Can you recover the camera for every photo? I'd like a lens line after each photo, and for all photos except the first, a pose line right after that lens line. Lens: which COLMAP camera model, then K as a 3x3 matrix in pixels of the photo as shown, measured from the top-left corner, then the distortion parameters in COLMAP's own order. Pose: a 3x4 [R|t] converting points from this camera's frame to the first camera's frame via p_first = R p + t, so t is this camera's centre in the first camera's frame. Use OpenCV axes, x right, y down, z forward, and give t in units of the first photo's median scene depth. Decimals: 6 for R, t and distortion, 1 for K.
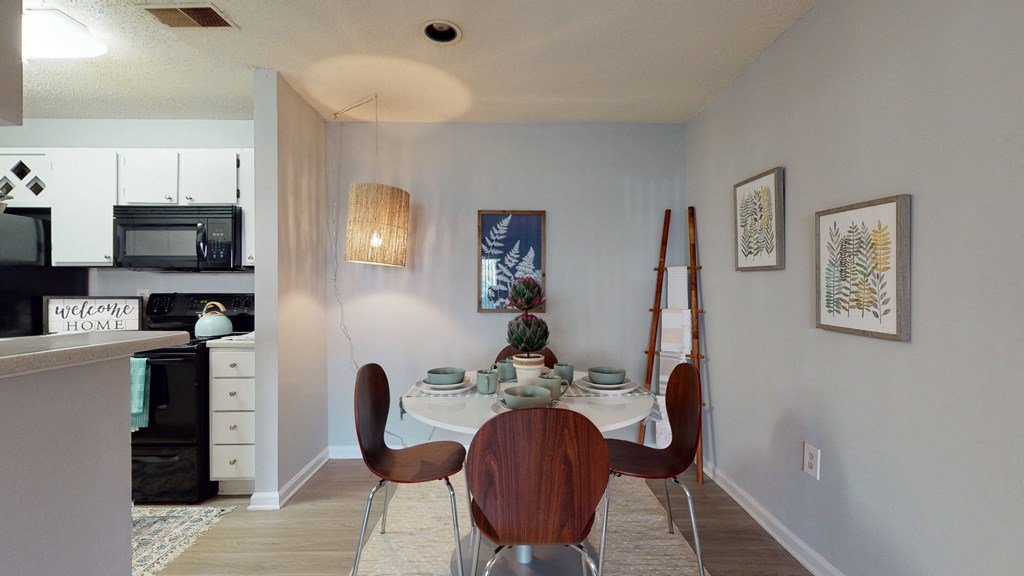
lens RADIAL K [[426.3, 0, 512.5], [0, 426.3, 289.2], [0, 0, 1]] dist [0.001473, 0.000307]
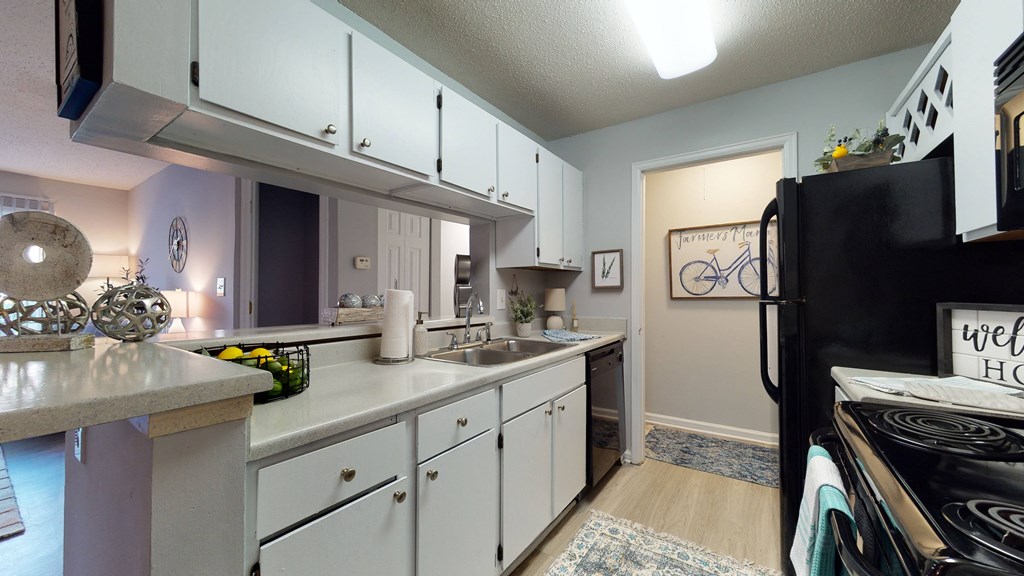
lens RADIAL K [[374.9, 0, 511.1], [0, 374.9, 287.7], [0, 0, 1]] dist [-0.000166, -0.000385]
pose [[-0.567179, -0.009097, -0.823544, -0.409175], [0.004556, 0.999889, -0.014183, 0.001706], [0.823582, -0.011797, -0.567075, 0.809326]]
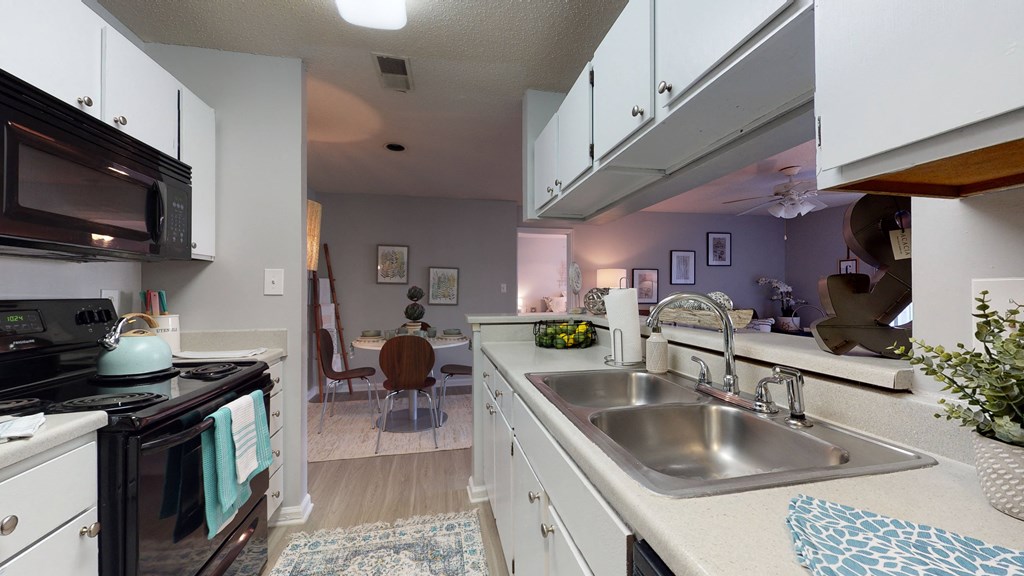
lens RADIAL K [[374.9, 0, 512.5], [0, 374.9, 290.7], [0, 0, 1]] dist [-0.000166, -0.000385]
pose [[-0.195229, 0.004911, 0.980745, -1.298531], [0.000396, 0.999988, -0.004929, 0.002149], [-0.980758, -0.000573, -0.195229, 0.599582]]
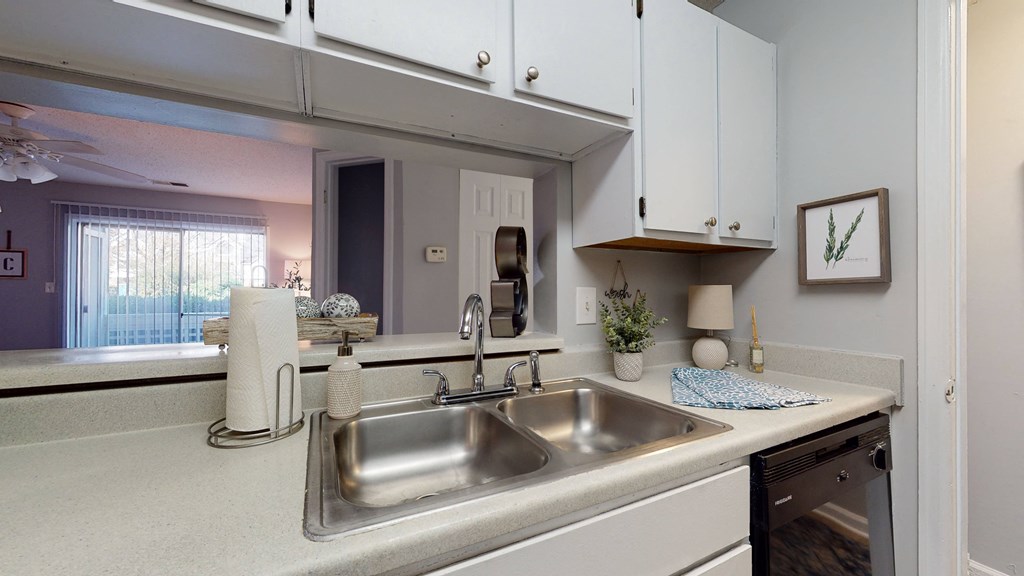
lens RADIAL K [[374.9, 0, 512.5], [0, 374.9, 287.2], [0, 0, 1]] dist [-0.000166, -0.000385]
pose [[-0.893319, -0.007003, -0.449368, -0.832104], [0.001020, 0.999844, -0.017608, 0.001702], [0.449421, -0.016188, -0.893173, 0.674382]]
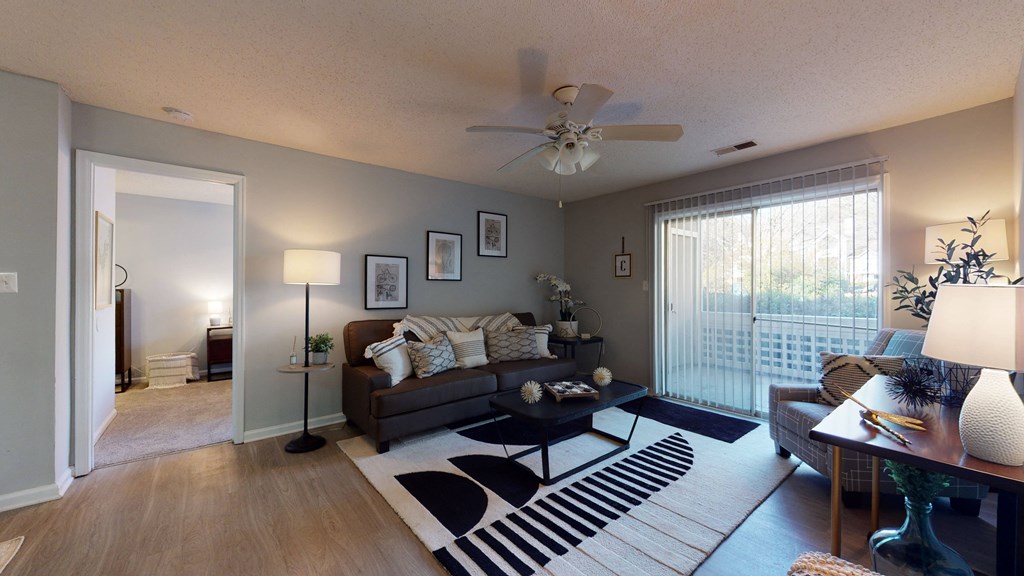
lens RADIAL K [[374.9, 0, 512.0], [0, 374.9, 290.3], [0, 0, 1]] dist [-0.000166, -0.000385]
pose [[-0.627681, 0.000007, 0.778471, -0.744762], [-0.001653, 0.999998, -0.001342, -0.001881], [-0.778469, -0.002129, -0.627679, -0.025993]]
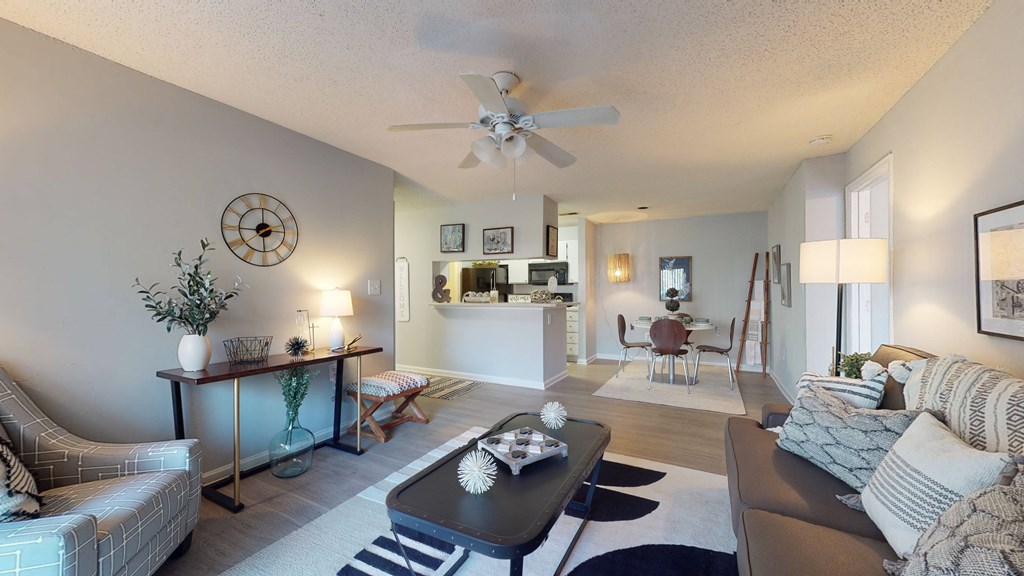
lens RADIAL K [[374.9, 0, 510.5], [0, 374.9, 287.8], [0, 0, 1]] dist [-0.000166, -0.000385]
pose [[0.877758, -0.005810, -0.479068, 0.206882], [0.002792, 0.999972, -0.007013, -0.007995], [0.479095, 0.004818, 0.877750, -1.320012]]
